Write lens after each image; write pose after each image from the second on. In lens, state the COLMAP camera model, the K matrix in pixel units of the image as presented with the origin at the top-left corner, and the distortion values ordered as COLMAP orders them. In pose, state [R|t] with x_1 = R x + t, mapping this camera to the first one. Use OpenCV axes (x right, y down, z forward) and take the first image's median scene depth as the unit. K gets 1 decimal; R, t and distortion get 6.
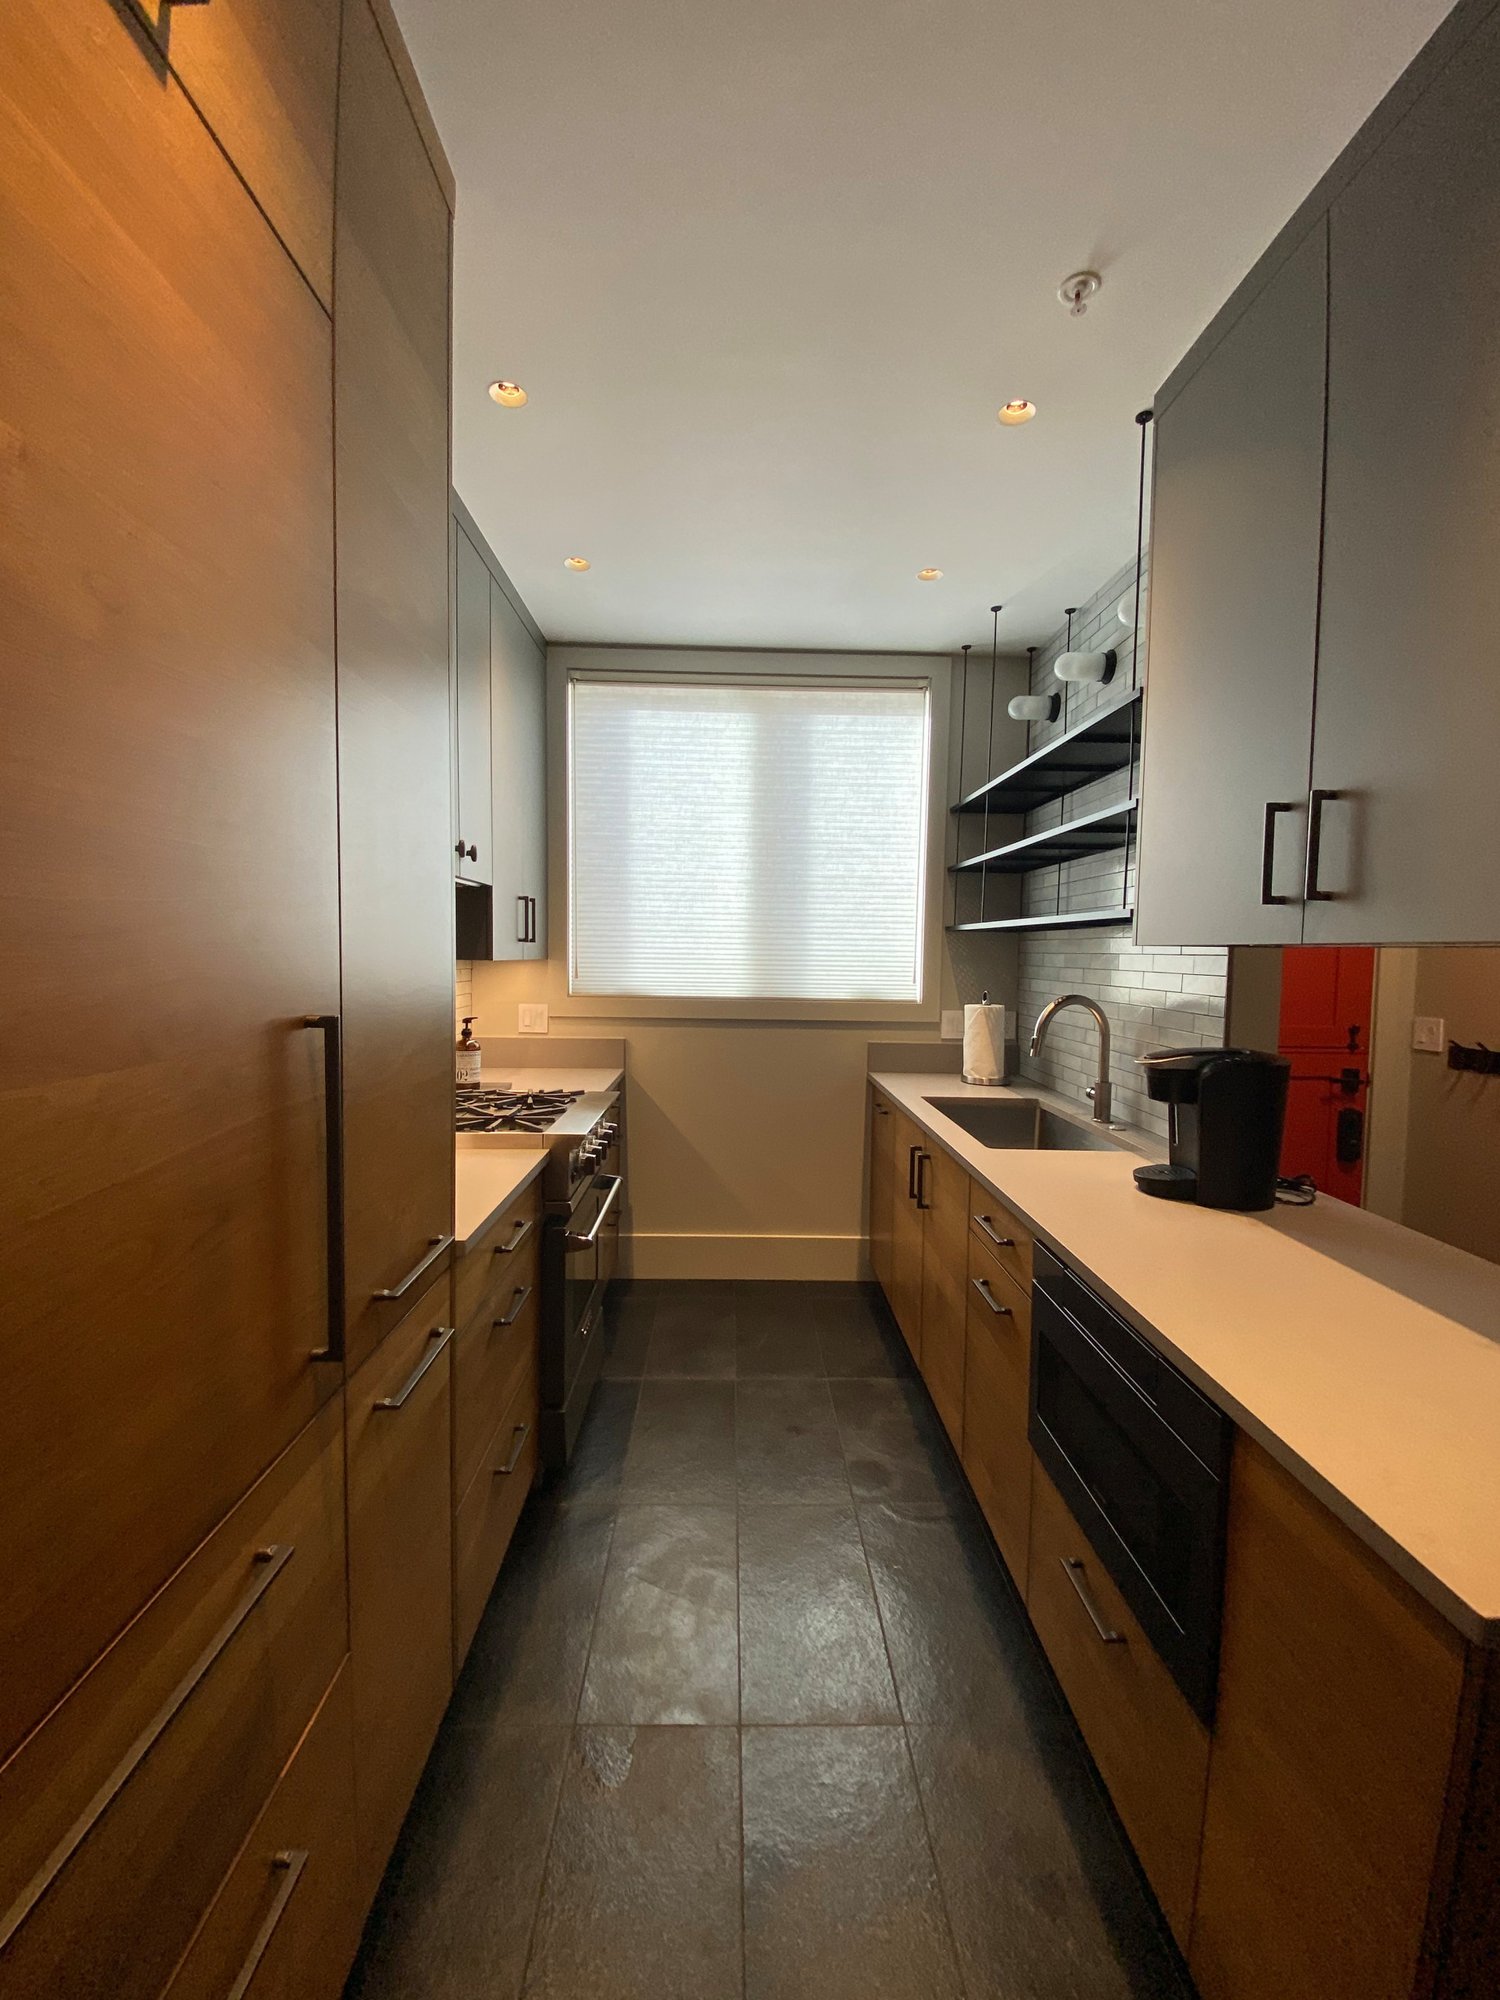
lens RADIAL K [[805.4, 0, 748.5], [0, 805.4, 995.2], [0, 0, 1]] dist [0.029401, -0.024558]
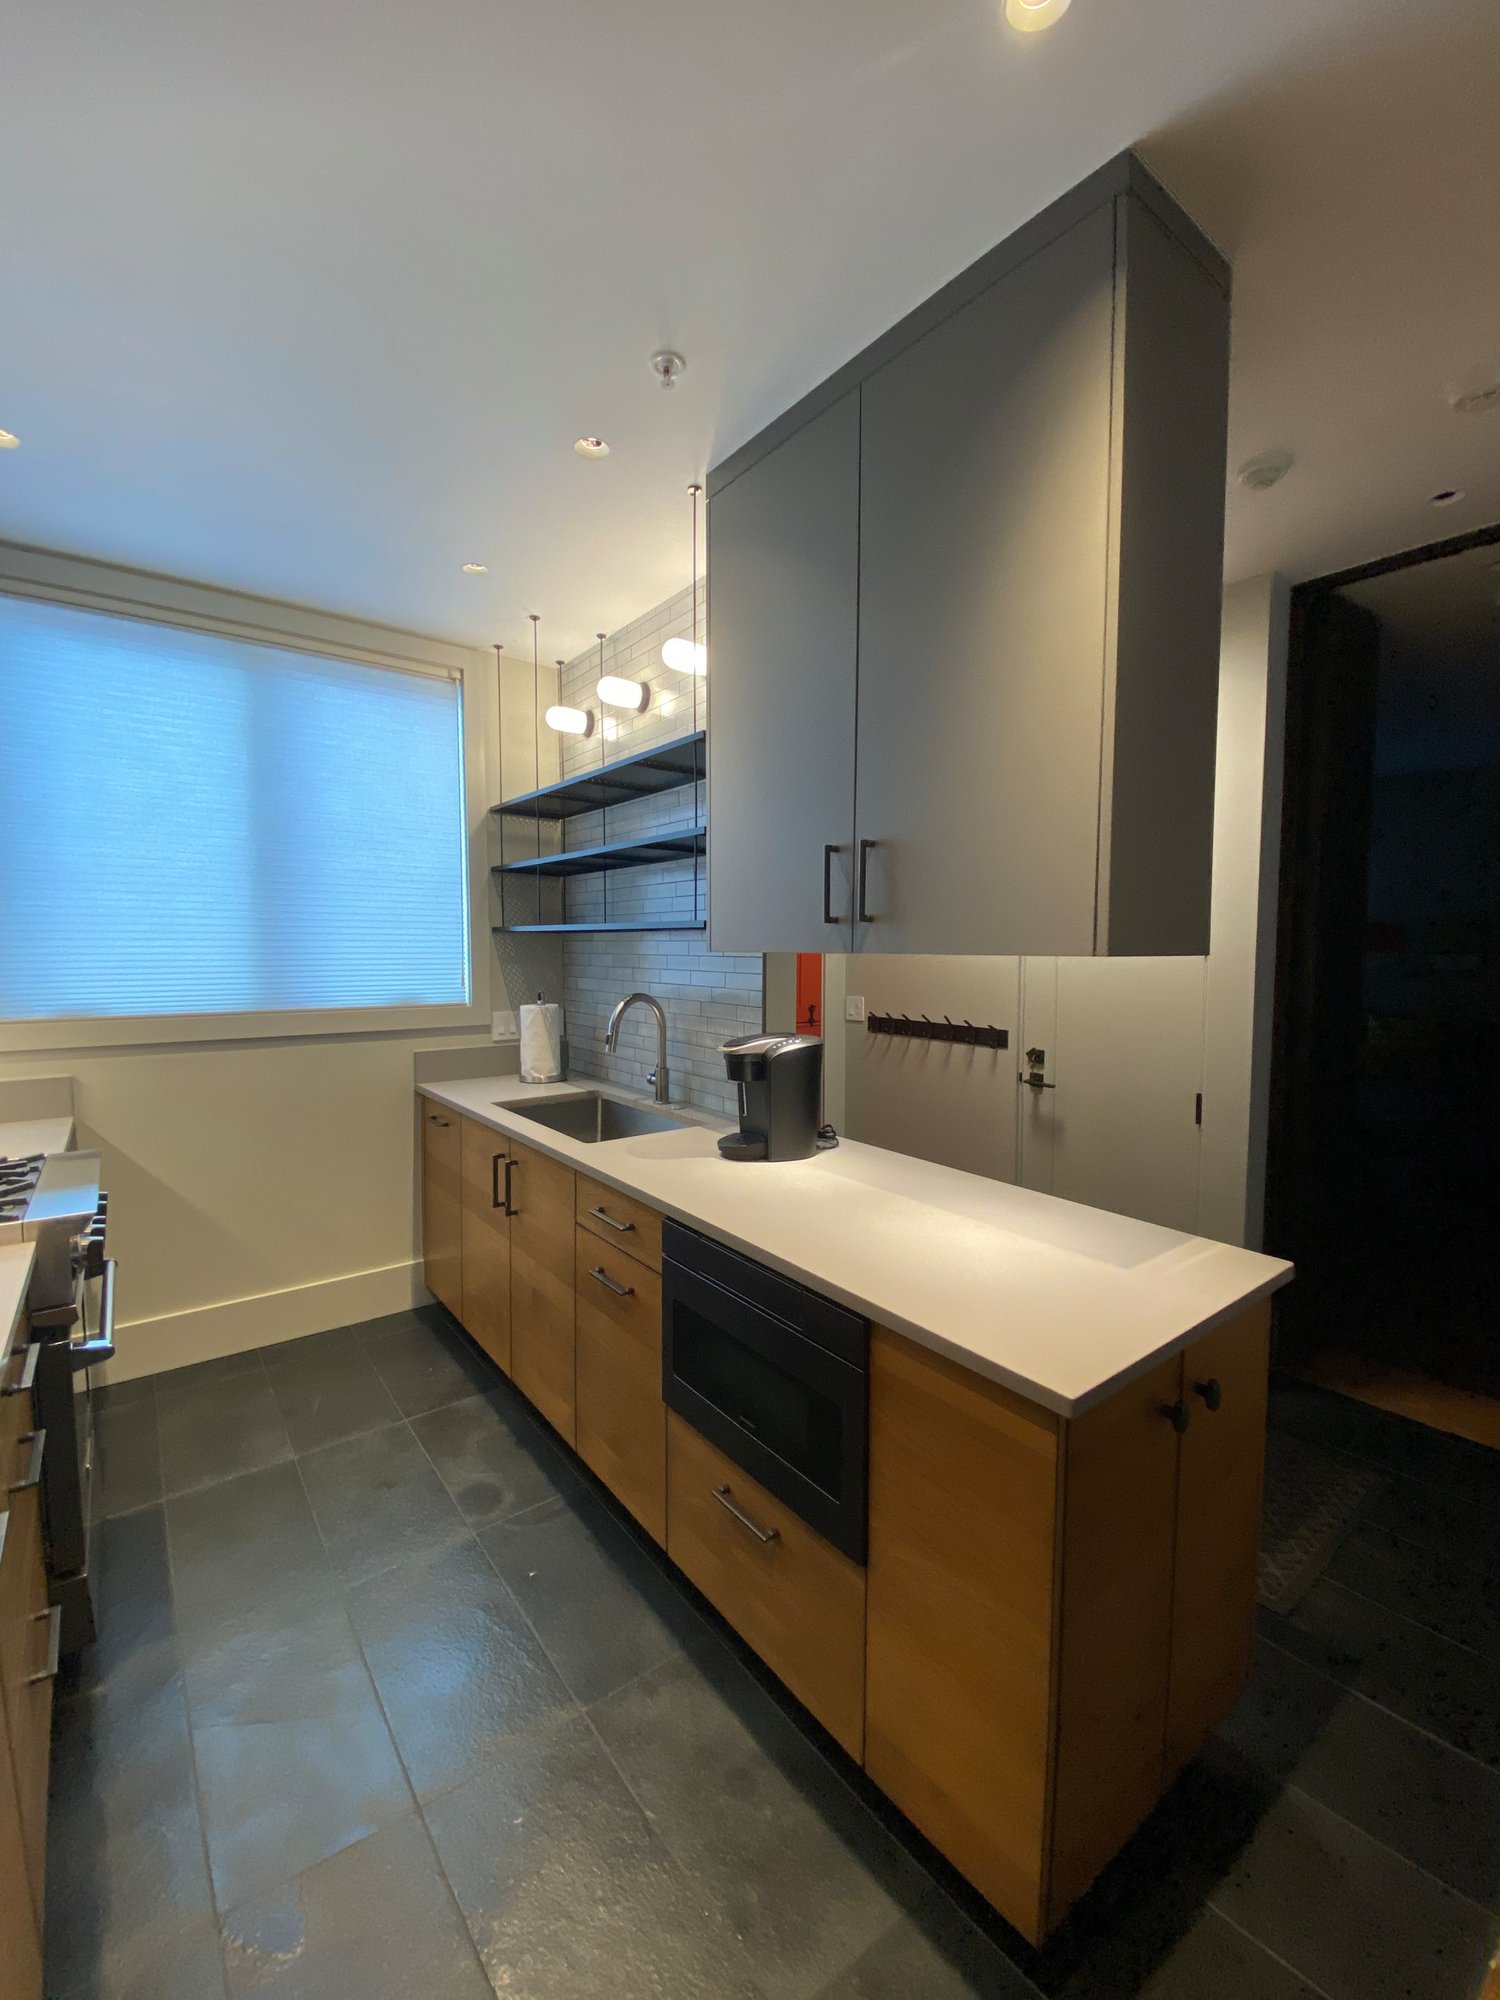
lens RADIAL K [[805.4, 0, 748.5], [0, 805.4, 995.2], [0, 0, 1]] dist [0.029401, -0.024558]
pose [[0.805778, -0.048380, 0.590238, -0.113990], [0.041431, 0.998821, 0.025309, -0.017538], [-0.590767, 0.004061, 0.806832, 0.020613]]
